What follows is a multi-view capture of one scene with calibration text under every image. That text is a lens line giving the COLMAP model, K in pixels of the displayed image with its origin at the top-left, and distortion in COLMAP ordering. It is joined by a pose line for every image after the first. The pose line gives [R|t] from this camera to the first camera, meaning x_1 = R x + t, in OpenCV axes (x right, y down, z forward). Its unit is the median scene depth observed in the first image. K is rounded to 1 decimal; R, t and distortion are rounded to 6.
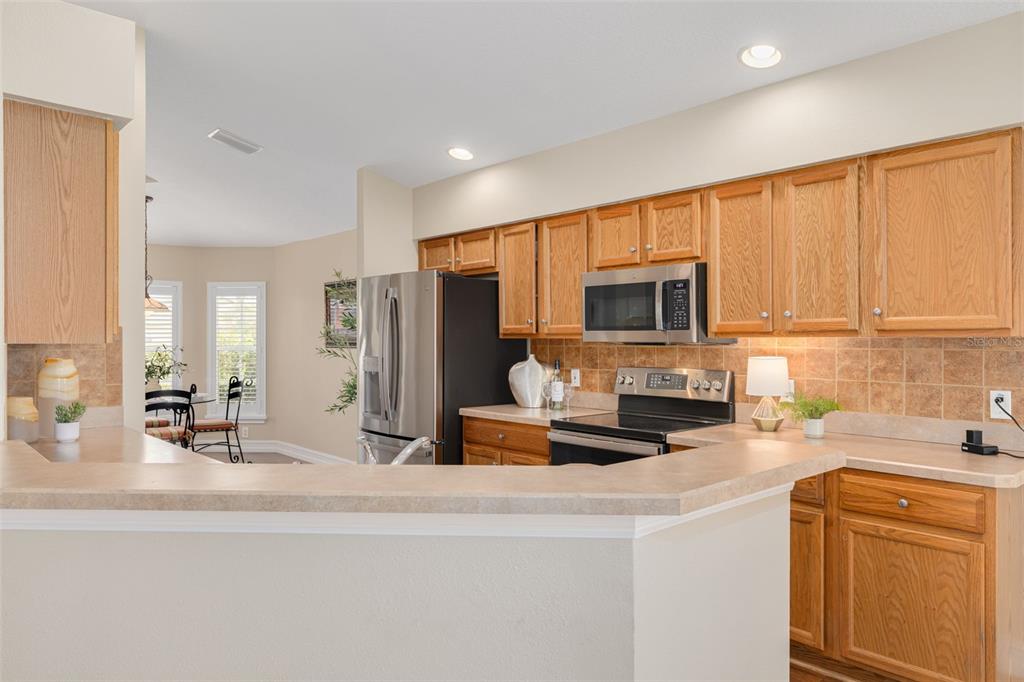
lens RADIAL K [[688.5, 0, 512.0], [0, 688.5, 341.0], [0, 0, 1]] dist [-0.000576, -0.000311]
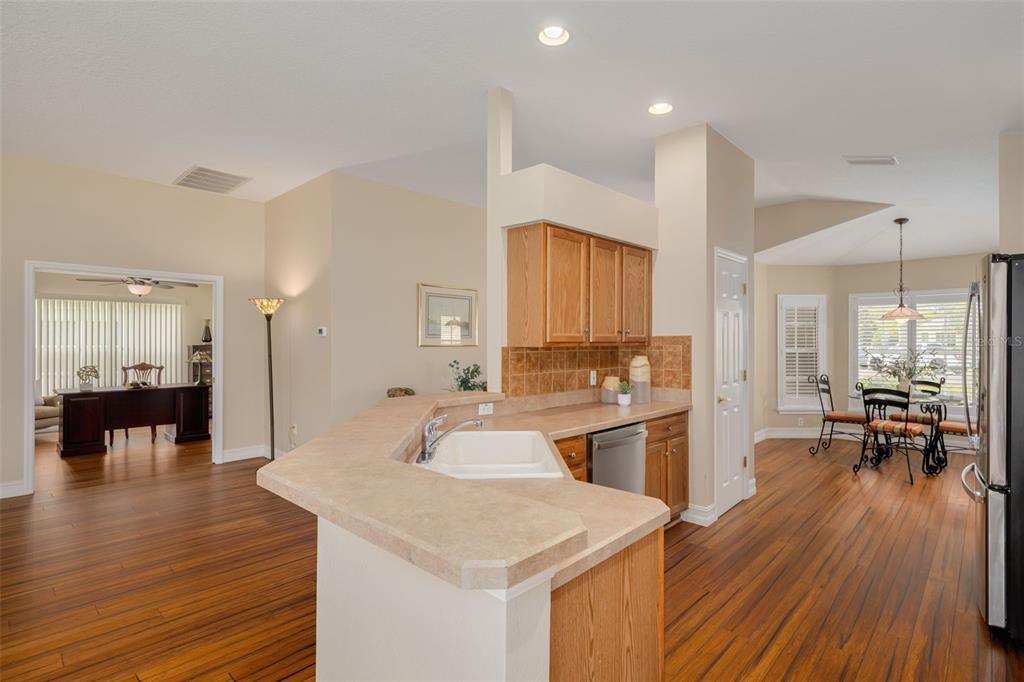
lens RADIAL K [[501.6, 0, 512.0], [0, 501.6, 341.0], [0, 0, 1]] dist [-0.002920, -0.000965]
pose [[0.081312, 0.001209, -0.996688, 0.378265], [-0.003704, 0.999993, 0.000911, -0.006924], [0.996682, 0.003618, 0.081316, 0.434089]]
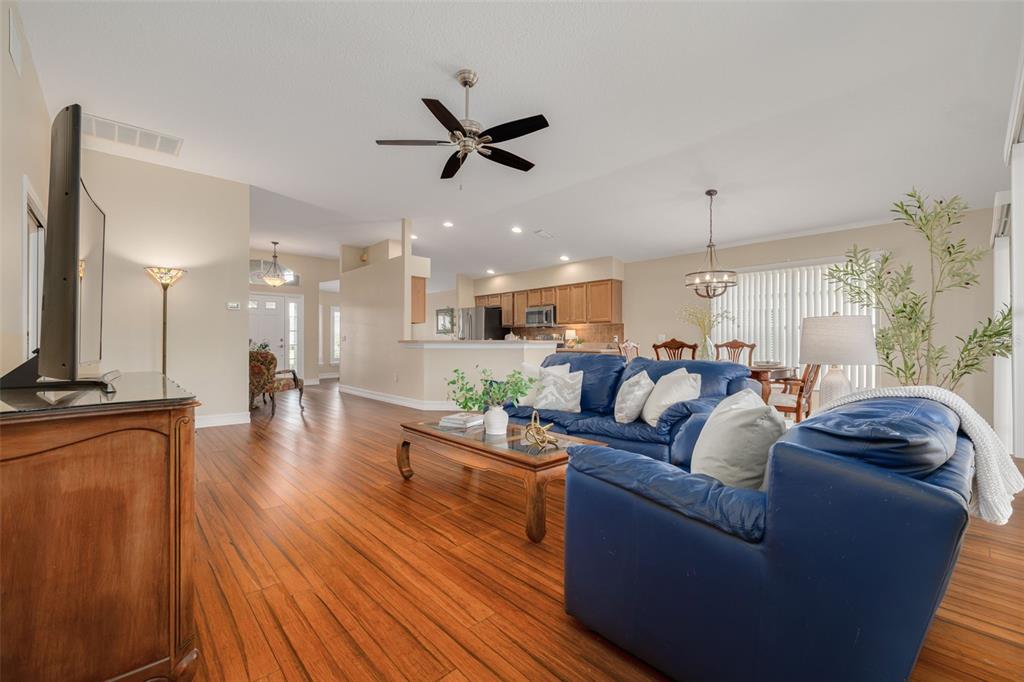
lens RADIAL K [[428.0, 0, 512.0], [0, 428.0, 341.0], [0, 0, 1]] dist [-0.000194, 0.000276]
pose [[0.999802, 0.002477, 0.019761, -0.010735], [-0.002358, 0.999979, -0.006067, 0.078508], [-0.019775, 0.006020, 0.999786, -1.100966]]
